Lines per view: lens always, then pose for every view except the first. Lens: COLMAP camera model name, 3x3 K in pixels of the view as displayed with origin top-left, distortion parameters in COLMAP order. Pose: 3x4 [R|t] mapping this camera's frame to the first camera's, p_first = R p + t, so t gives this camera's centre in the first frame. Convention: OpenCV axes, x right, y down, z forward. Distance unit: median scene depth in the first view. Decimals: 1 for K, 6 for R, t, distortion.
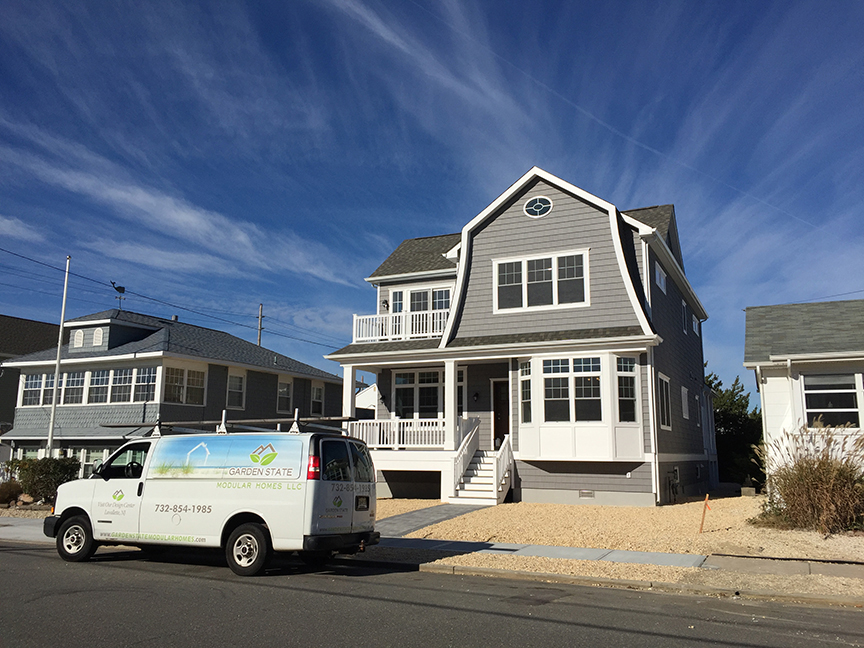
lens RADIAL K [[742.9, 0, 432.0], [0, 742.9, 324.0], [0, 0, 1]] dist [0.070543, -0.079202]
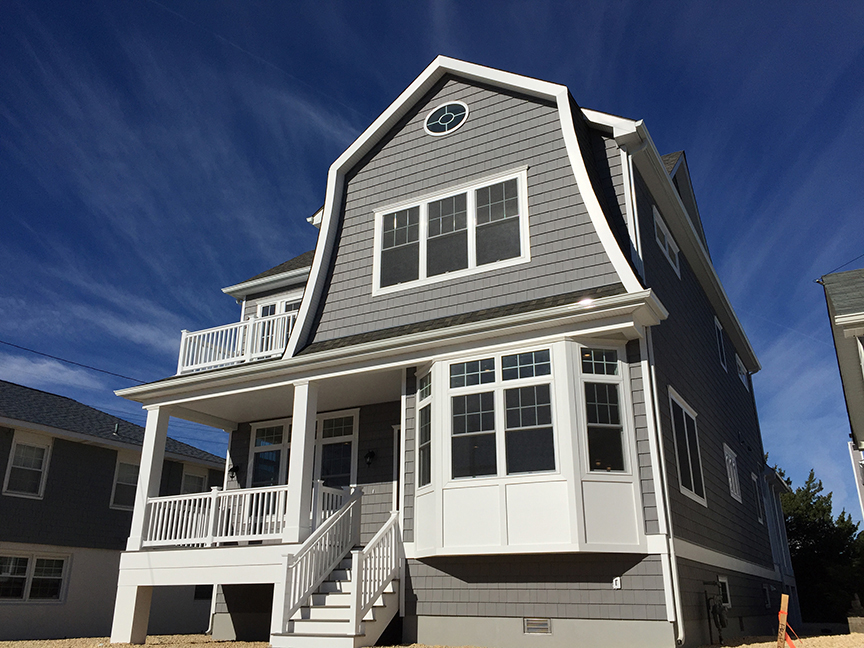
lens RADIAL K [[742.9, 0, 432.0], [0, 742.9, 324.0], [0, 0, 1]] dist [0.070543, -0.079202]
pose [[0.997970, -0.025980, -0.058141, 0.167052], [0.014854, 0.982781, -0.184178, 0.118334], [0.061925, 0.182940, 0.981172, 0.457104]]
